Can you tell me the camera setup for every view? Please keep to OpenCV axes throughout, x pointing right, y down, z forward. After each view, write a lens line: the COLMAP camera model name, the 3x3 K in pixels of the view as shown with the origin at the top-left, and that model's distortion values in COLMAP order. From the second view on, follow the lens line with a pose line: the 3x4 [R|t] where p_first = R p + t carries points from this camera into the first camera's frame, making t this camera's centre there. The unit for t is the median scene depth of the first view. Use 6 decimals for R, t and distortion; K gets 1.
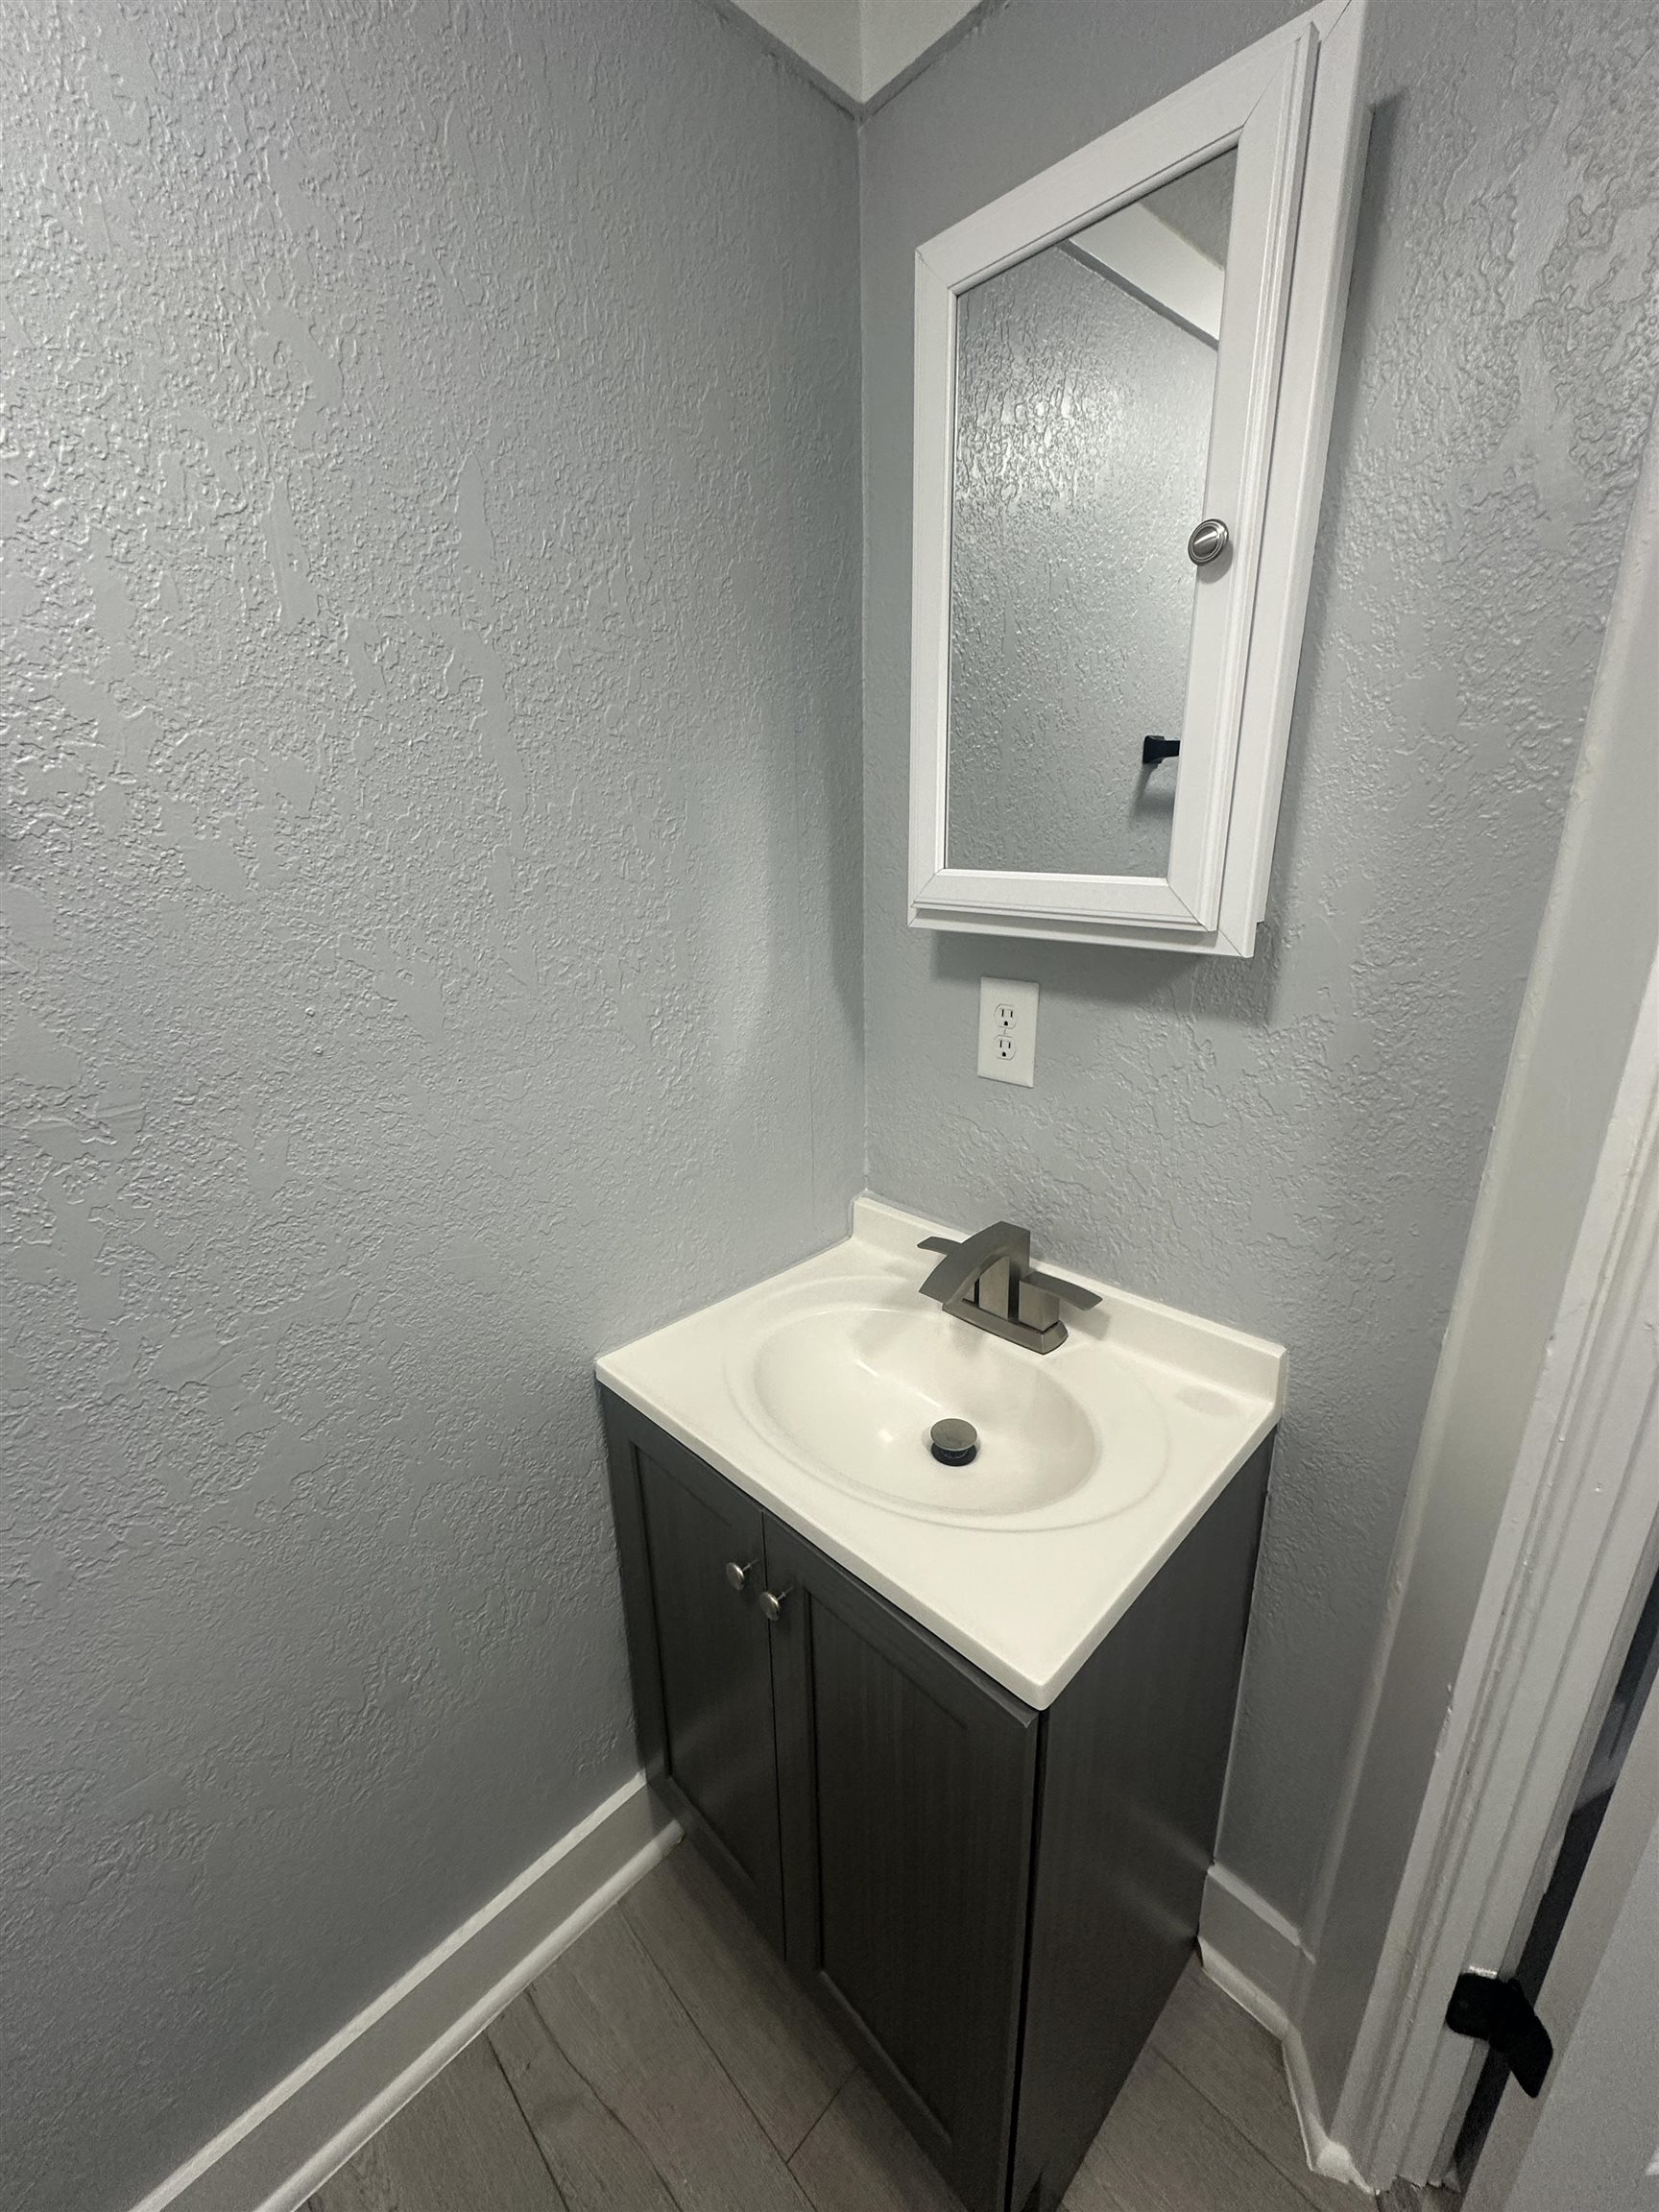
lens RADIAL K [[880.3, 0, 828.4], [0, 880.3, 1112.7], [0, 0, 1]] dist [-0.001373, 0.000365]
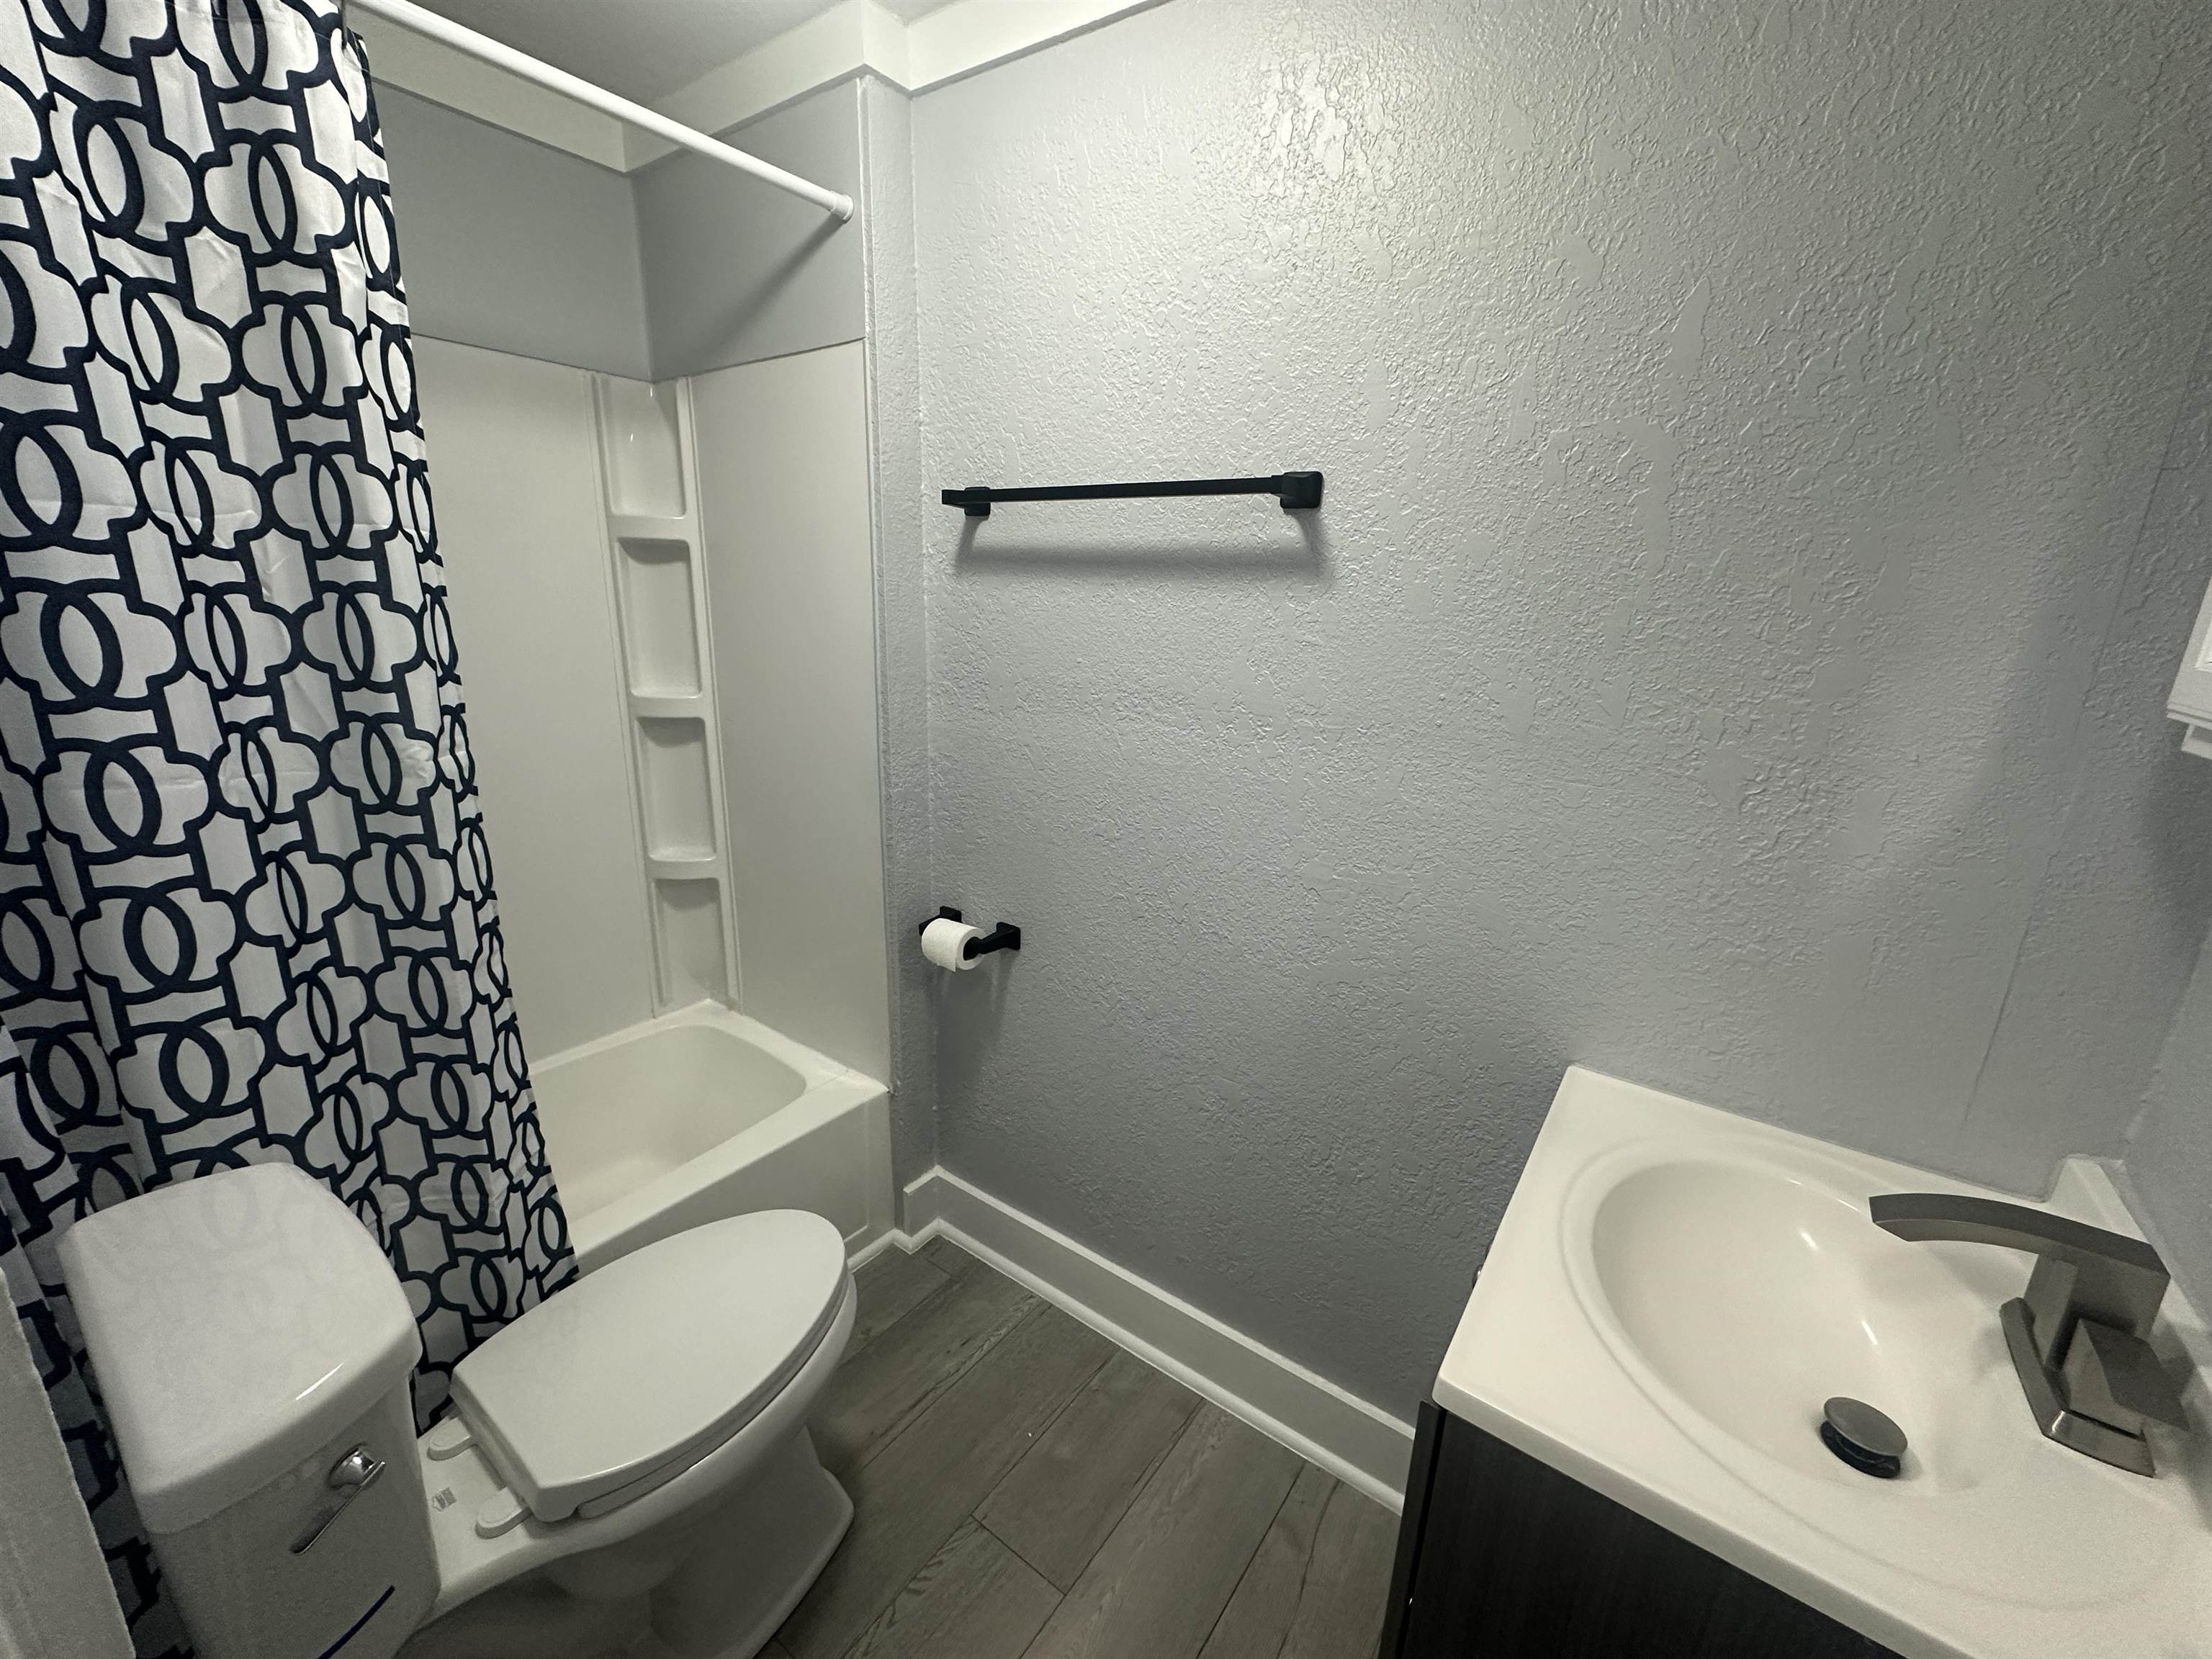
lens RADIAL K [[880.3, 0, 1097.5], [0, 880.3, 828.0], [0, 0, 1]] dist [-0.001373, 0.000365]
pose [[0.158346, 0.284647, -0.945464, 0.649249], [-0.340288, 0.914615, 0.218368, -0.030082], [0.926893, 0.287153, 0.241687, 0.118487]]
